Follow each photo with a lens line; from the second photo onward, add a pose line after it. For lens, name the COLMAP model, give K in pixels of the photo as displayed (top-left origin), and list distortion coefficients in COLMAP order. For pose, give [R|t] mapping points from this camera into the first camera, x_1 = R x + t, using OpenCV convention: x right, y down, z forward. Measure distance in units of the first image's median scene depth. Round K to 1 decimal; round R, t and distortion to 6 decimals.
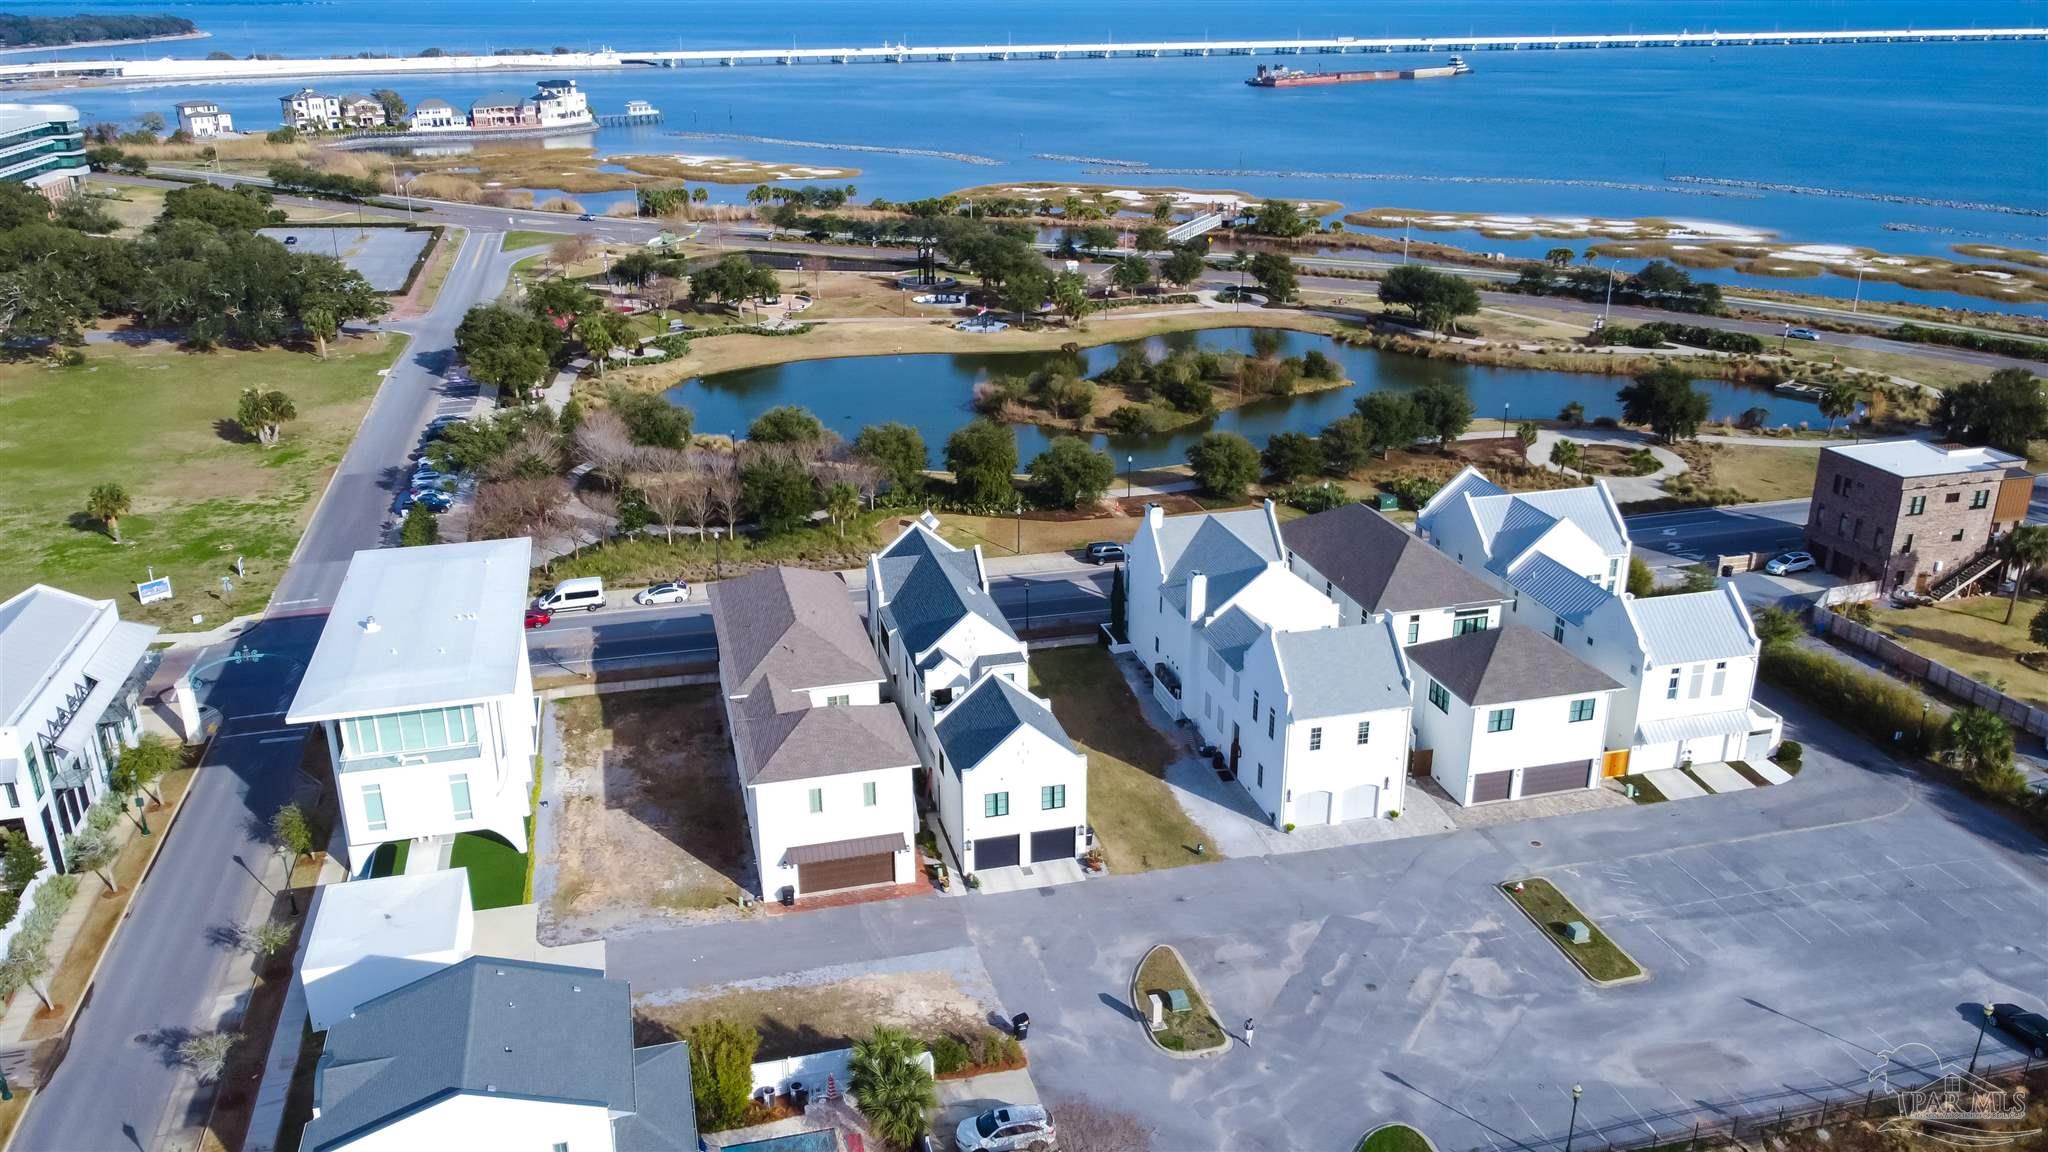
lens RADIAL K [[1553.7, 0, 1018.7], [0, 1553.7, 580.4], [0, 0, 1]] dist [0.004392, -0.013650]
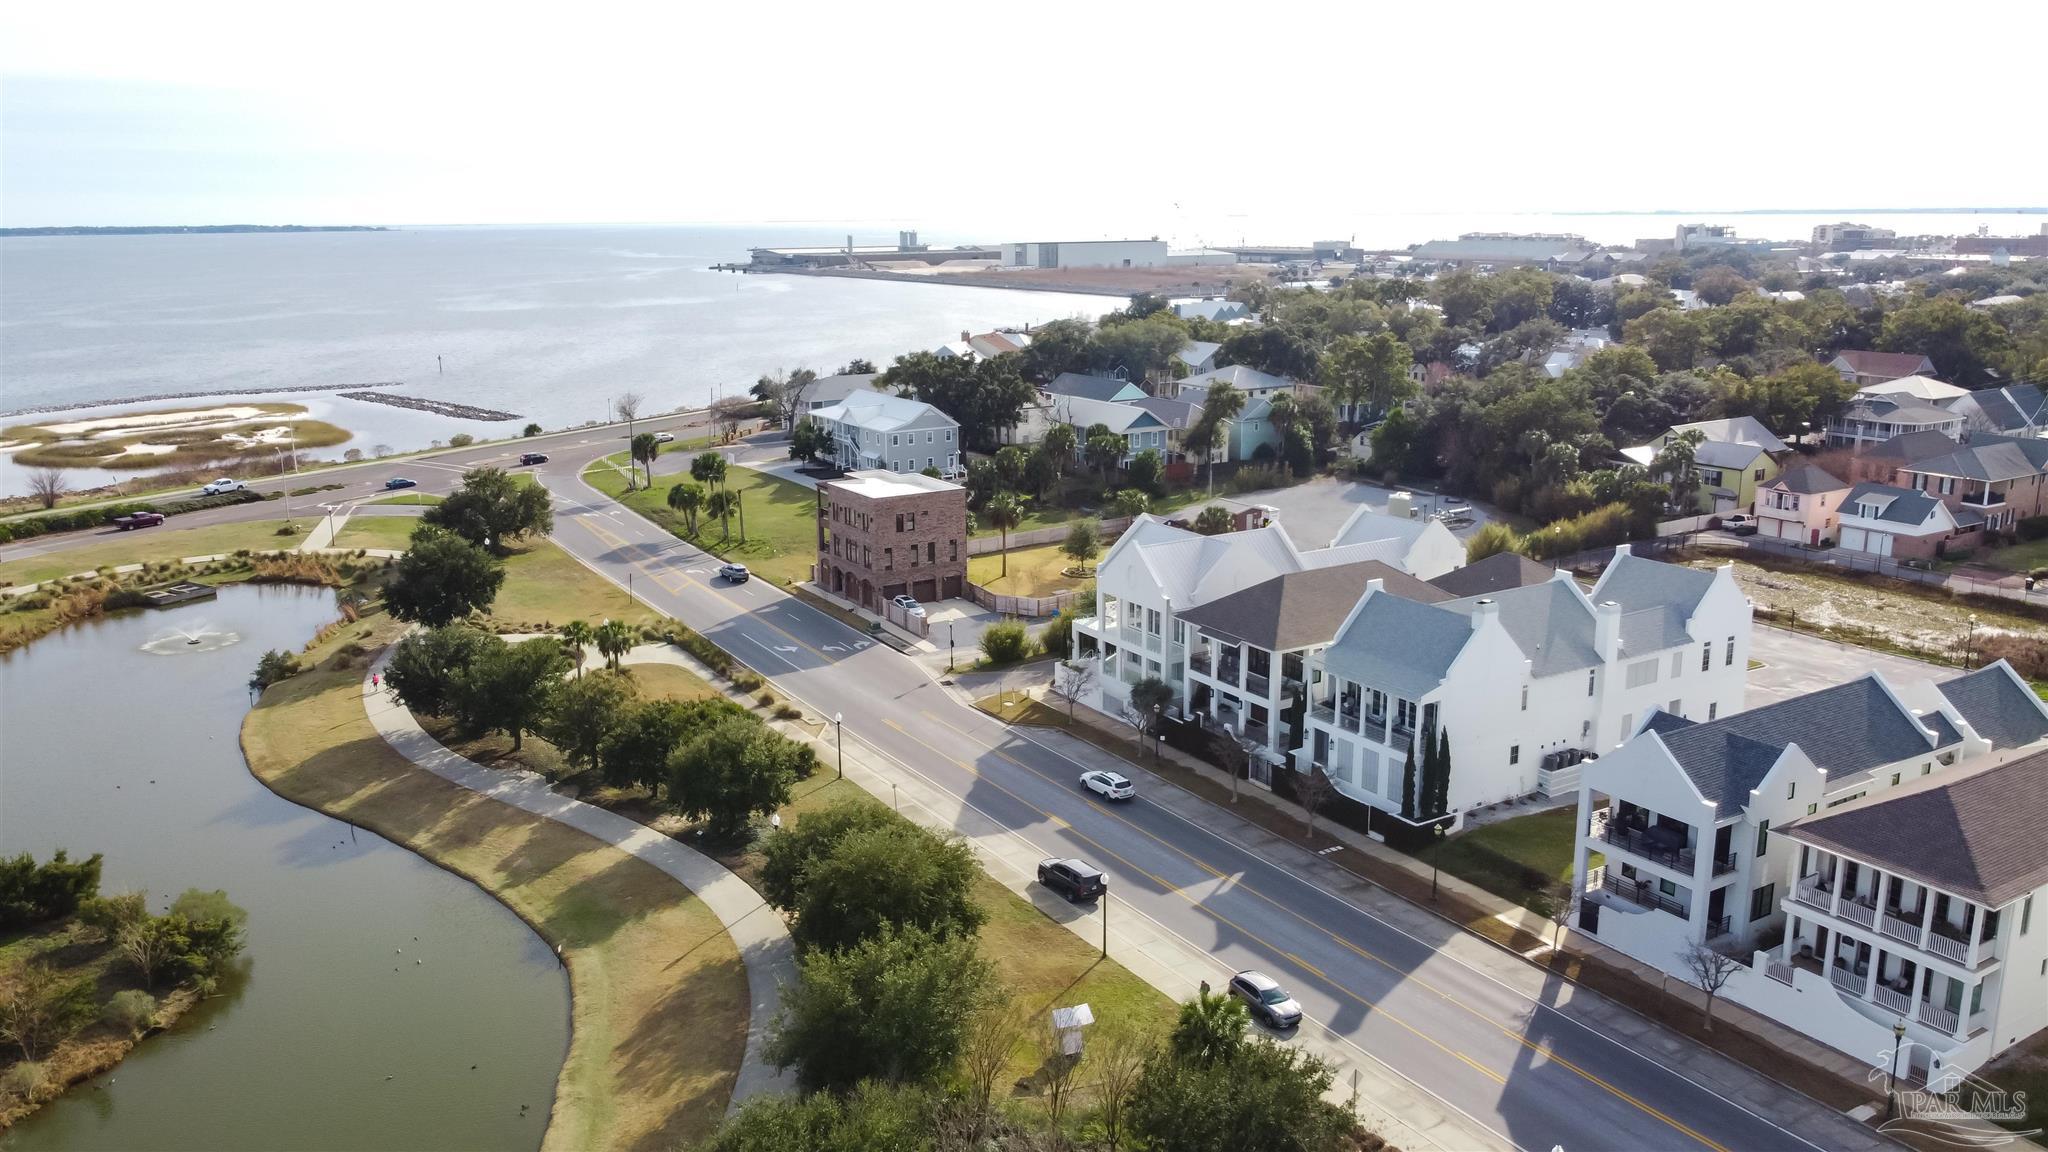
lens RADIAL K [[1553.7, 0, 1018.7], [0, 1553.7, 580.4], [0, 0, 1]] dist [0.004392, -0.013650]
pose [[-0.290621, -0.213605, 0.932691, -0.442655], [0.350432, 0.883276, 0.311481, -0.295437], [-0.890358, 0.417368, -0.181845, 1.019911]]
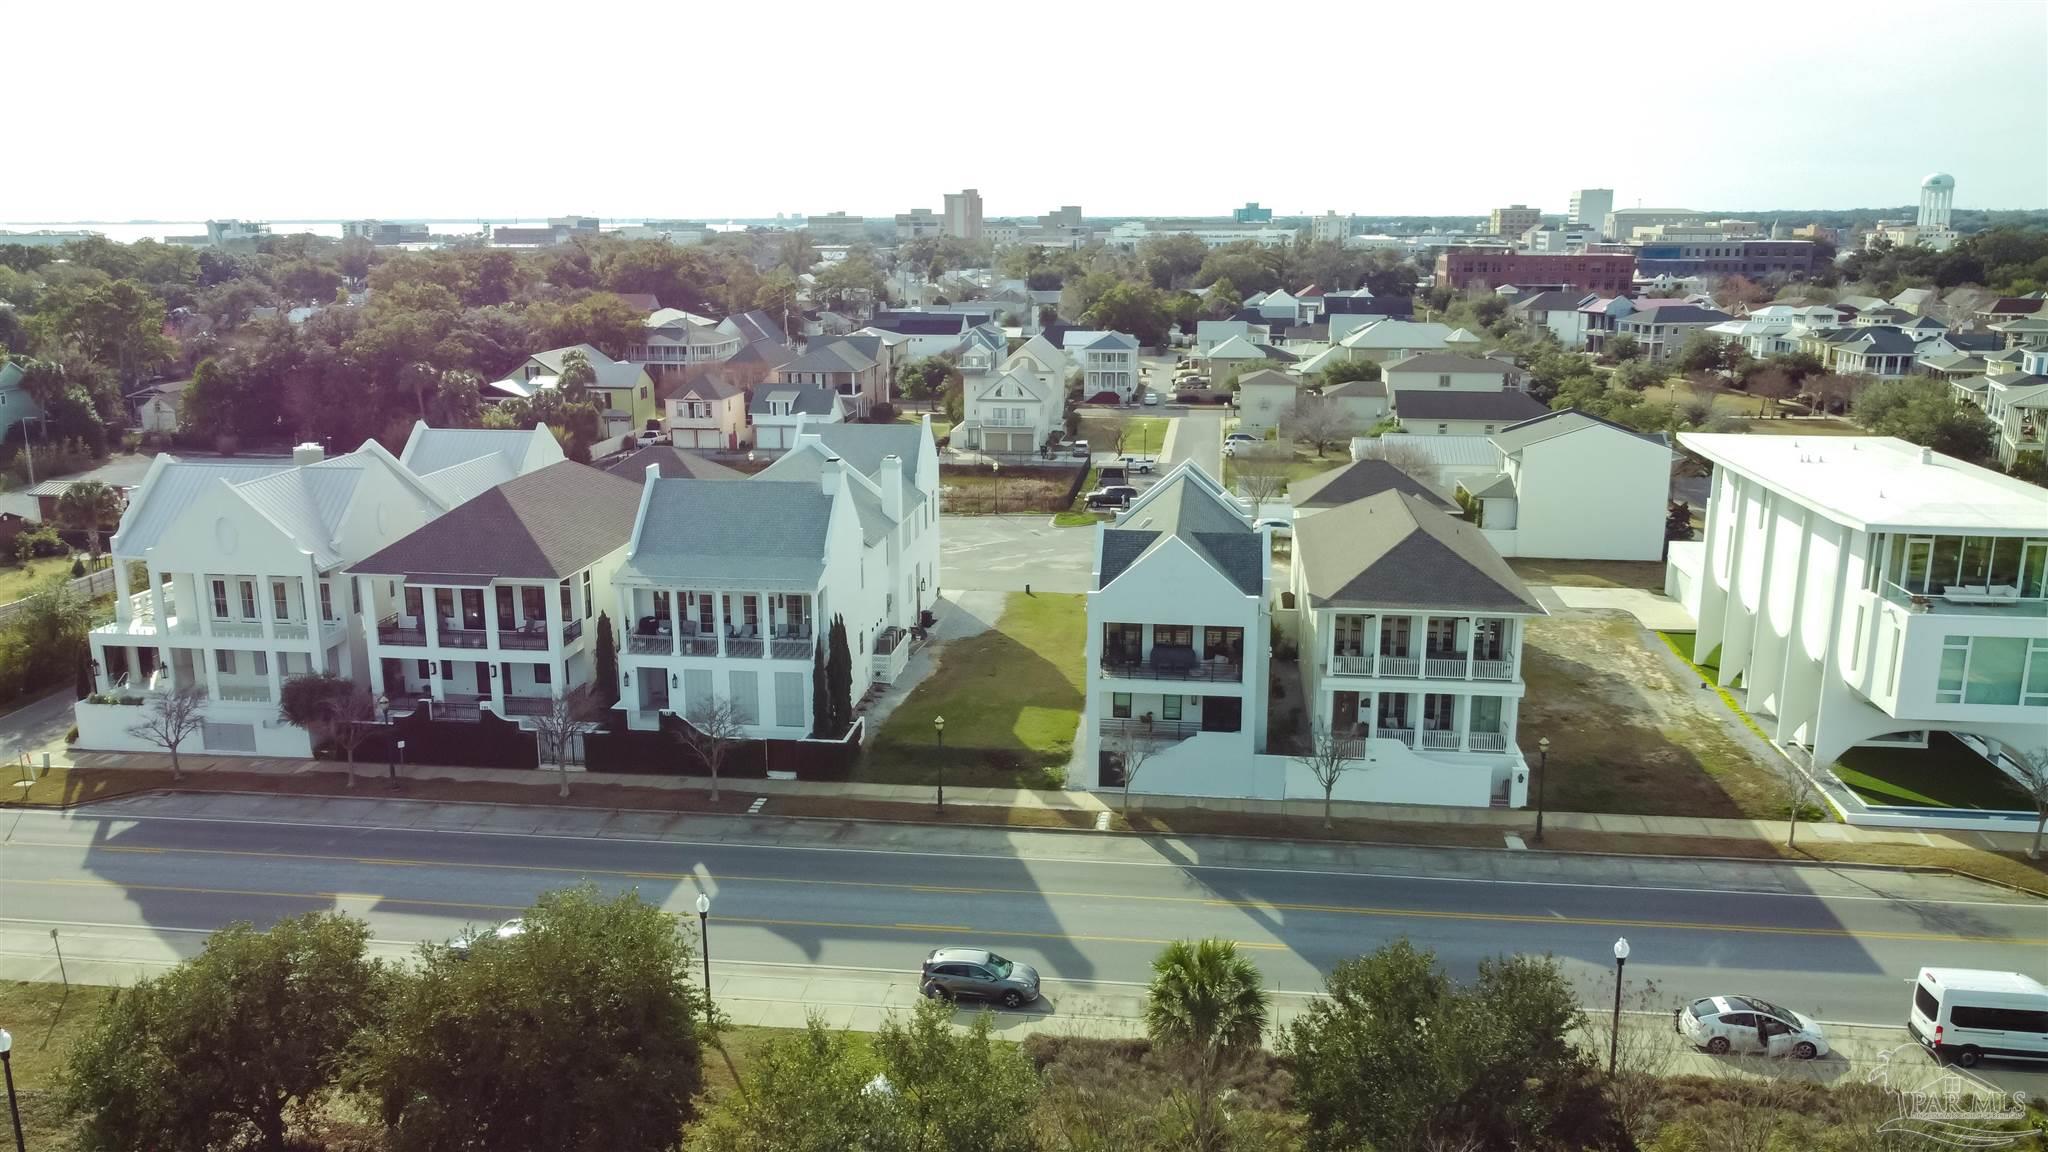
lens RADIAL K [[1553.7, 0, 1018.7], [0, 1553.7, 580.4], [0, 0, 1]] dist [0.004392, -0.013650]
pose [[-0.927019, -0.079520, 0.366487, -0.172396], [0.139231, 0.834431, 0.533235, -0.258957], [-0.348211, 0.545345, -0.762461, 1.128085]]
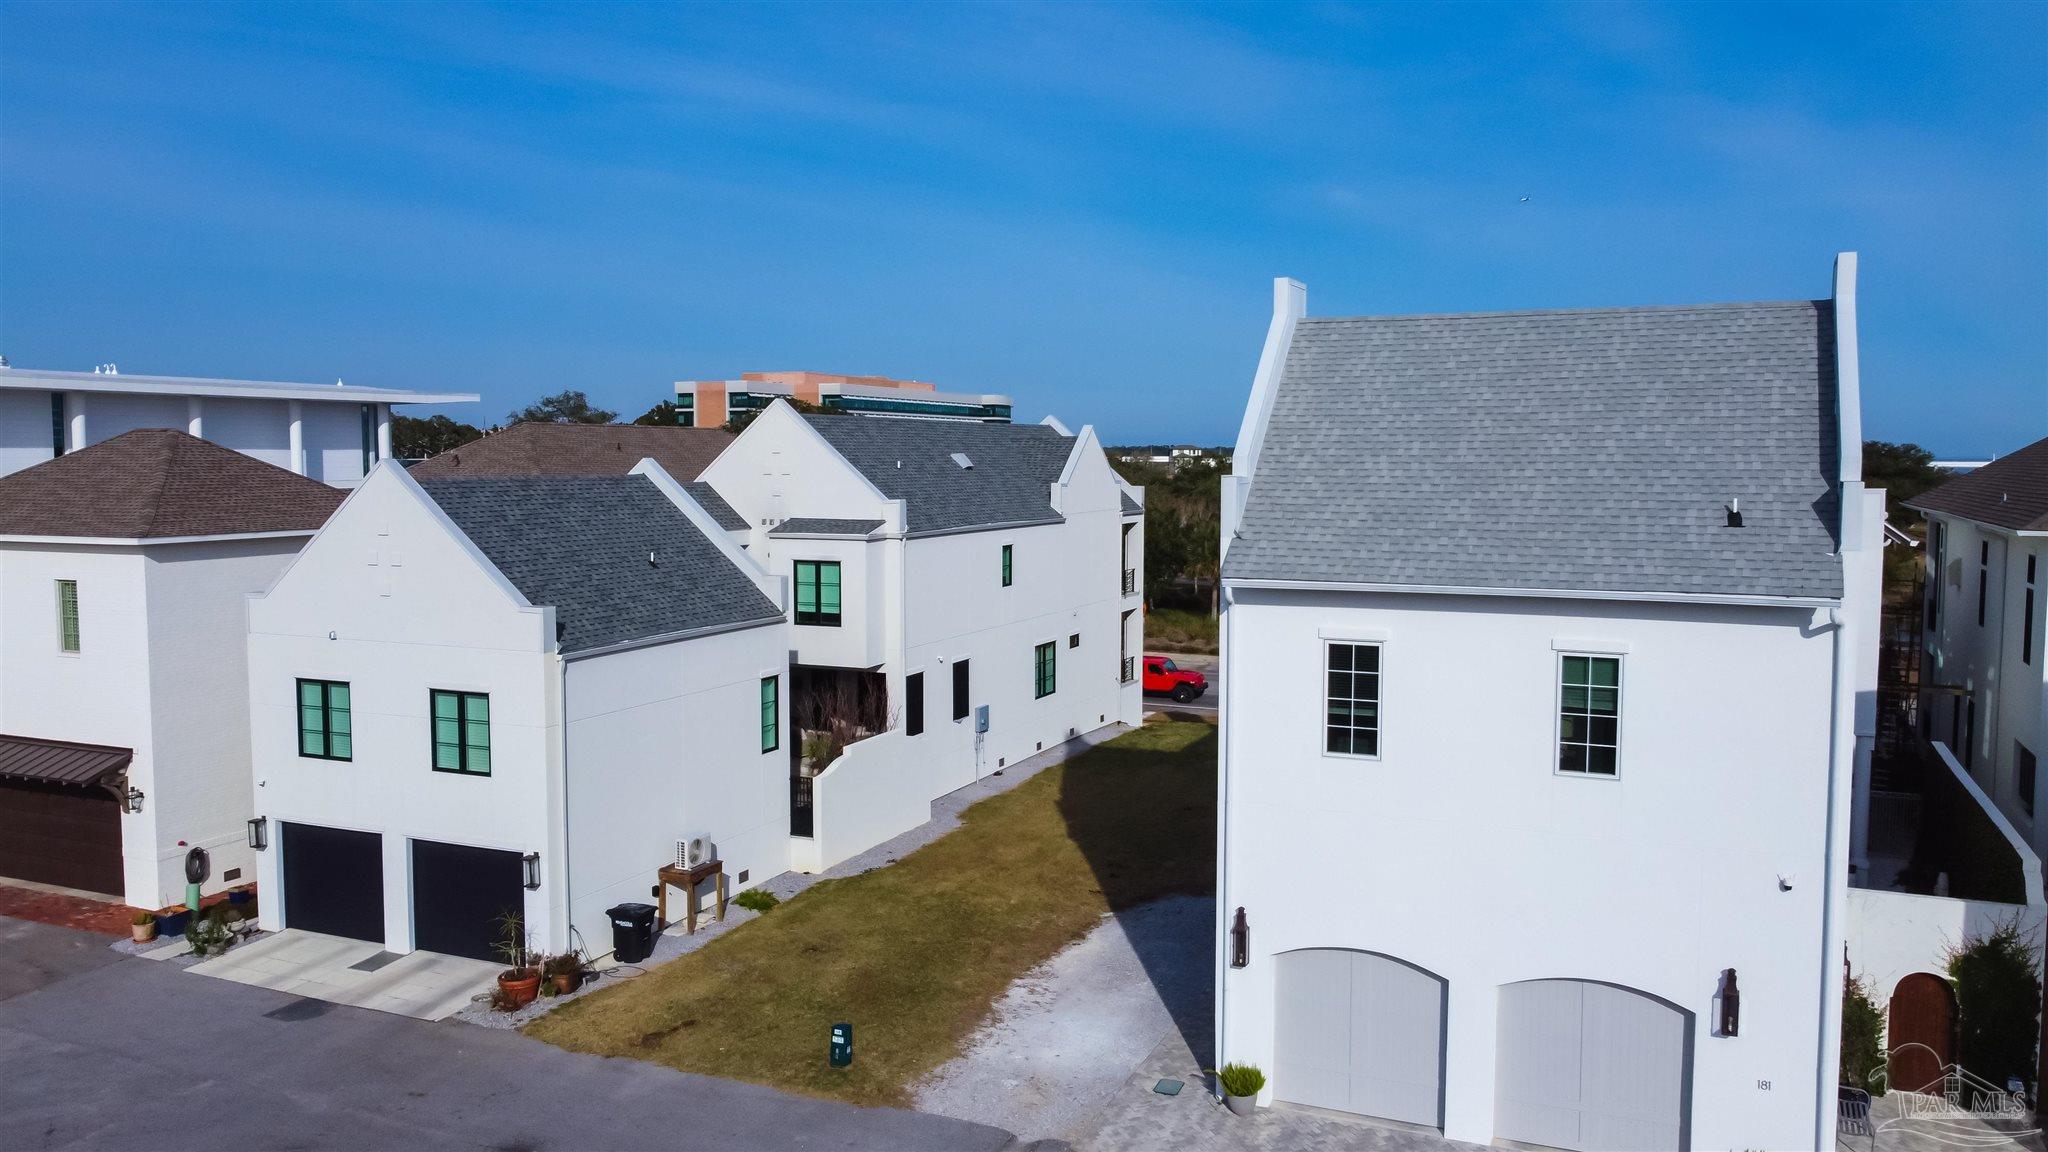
lens RADIAL K [[1553.7, 0, 1018.7], [0, 1553.7, 580.4], [0, 0, 1]] dist [0.004392, -0.013650]
pose [[0.785614, 0.055140, -0.616256, 0.181661], [-0.224363, 0.953615, -0.200696, 0.088235], [0.576604, 0.295935, 0.761544, 0.486030]]
